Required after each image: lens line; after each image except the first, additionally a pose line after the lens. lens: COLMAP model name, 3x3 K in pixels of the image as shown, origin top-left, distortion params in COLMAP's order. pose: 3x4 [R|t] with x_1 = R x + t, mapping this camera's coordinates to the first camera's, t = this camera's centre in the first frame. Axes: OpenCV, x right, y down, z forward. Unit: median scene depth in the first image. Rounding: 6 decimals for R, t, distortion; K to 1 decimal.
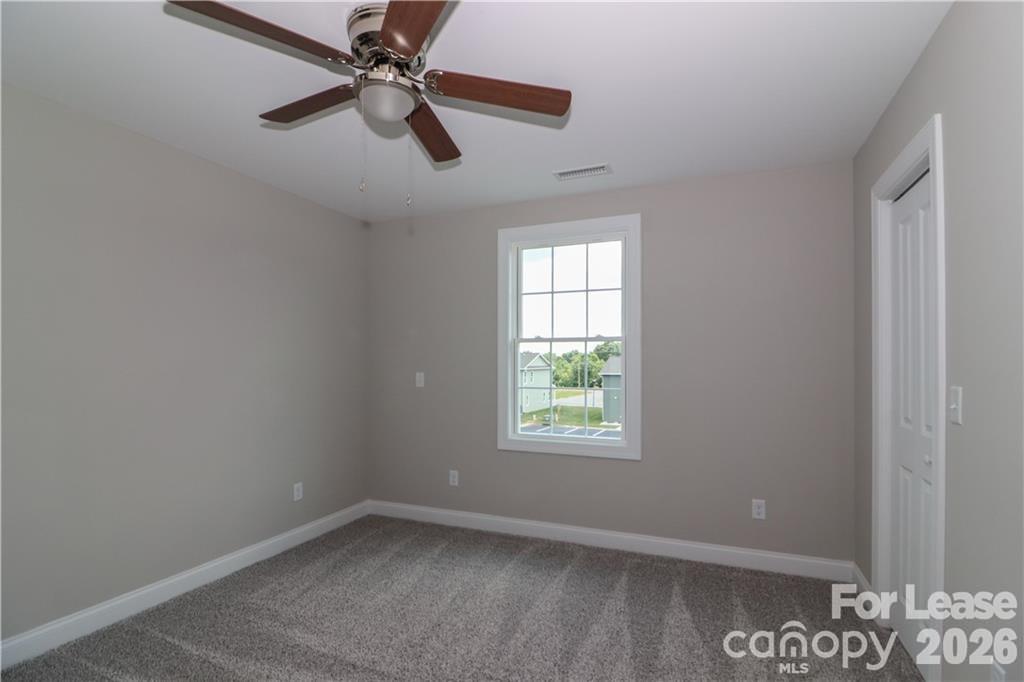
lens RADIAL K [[484.9, 0, 519.6], [0, 484.9, 348.7], [0, 0, 1]] dist [0.000796, -0.010763]
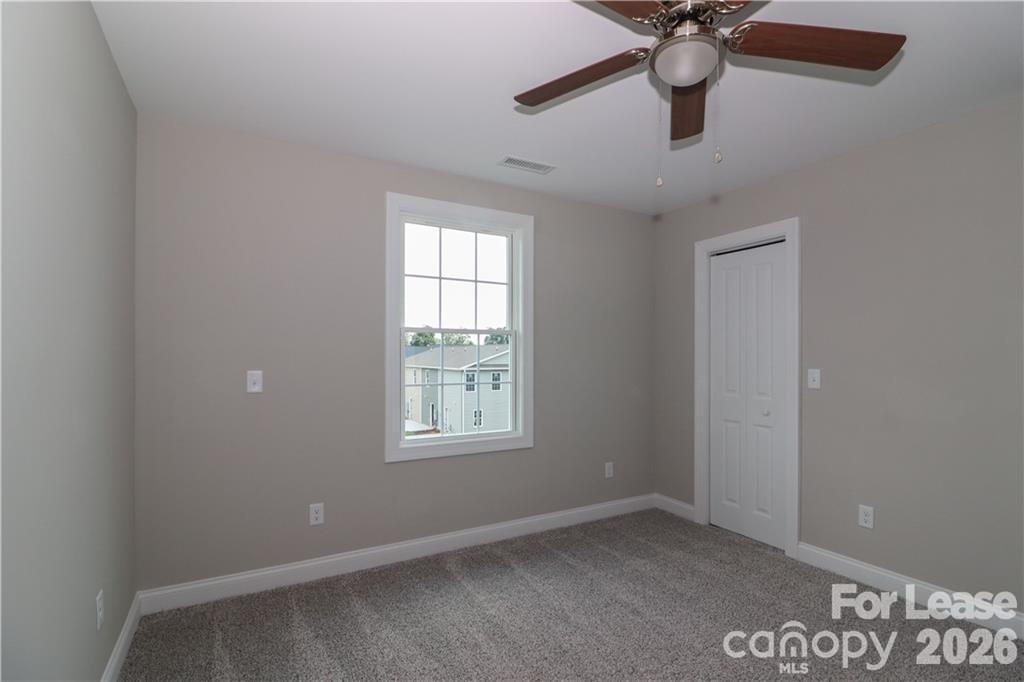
lens RADIAL K [[484.9, 0, 516.3], [0, 484.9, 345.7], [0, 0, 1]] dist [0.000796, -0.010763]
pose [[0.612529, 0.018616, 0.790229, -0.583890], [-0.024657, 0.999686, -0.004438, 0.011177], [-0.790064, -0.016766, 0.612795, 0.351997]]
